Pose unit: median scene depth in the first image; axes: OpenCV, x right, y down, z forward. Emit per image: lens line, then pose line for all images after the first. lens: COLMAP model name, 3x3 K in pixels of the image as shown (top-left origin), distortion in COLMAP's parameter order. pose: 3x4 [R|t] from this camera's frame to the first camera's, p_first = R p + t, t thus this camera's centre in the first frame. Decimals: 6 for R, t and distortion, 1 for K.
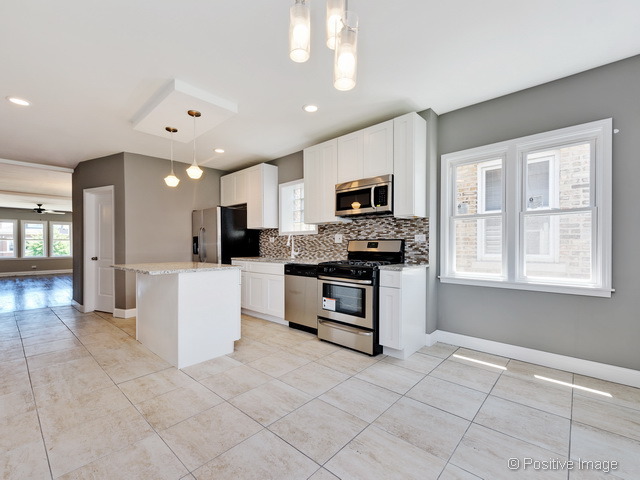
lens RADIAL K [[290.0, 0, 319.5], [0, 290.0, 246.1], [0, 0, 1]] dist [0.016790, -0.000899]
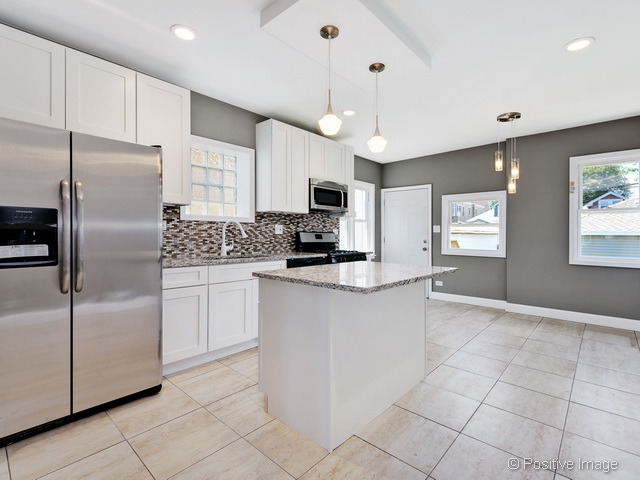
lens RADIAL K [[316.7, 0, 329.6], [0, 316.7, 232.7], [0, 0, 1]] dist [0.011985, -0.003615]
pose [[-0.035949, 0.009075, 0.999312, -1.018475], [-0.006145, 0.999938, -0.009302, -0.007406], [-0.999335, -0.006475, -0.035891, 0.935609]]
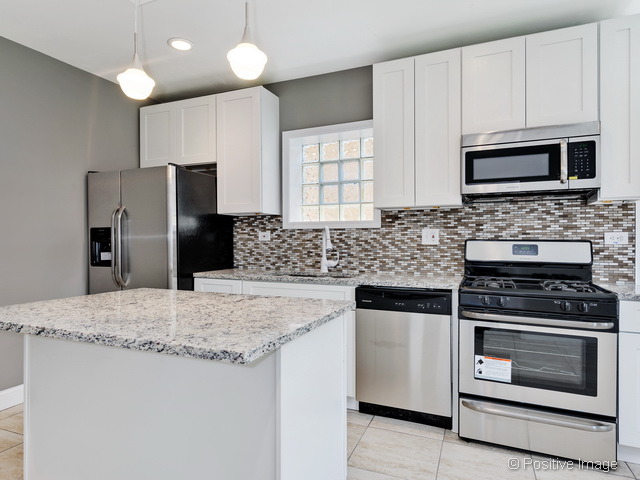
lens RADIAL K [[383.9, 0, 318.0], [0, 383.9, 245.6], [0, 0, 1]] dist [0.002614, -0.000268]
pose [[0.941588, 0.004967, 0.336730, -0.407588], [-0.006447, 0.999974, 0.003278, -0.010597], [-0.336705, -0.005257, 0.941595, 0.412957]]
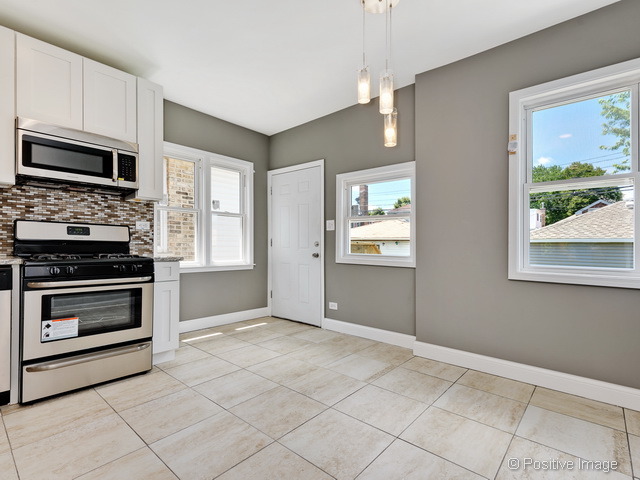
lens RADIAL K [[316.7, 0, 319.2], [0, 316.7, 242.6], [0, 0, 1]] dist [0.011985, -0.003615]
pose [[-0.033520, 0.011279, 0.999374, -0.536400], [-0.008237, 0.999899, -0.011561, 0.025926], [-0.999404, -0.008619, -0.033423, 0.435079]]
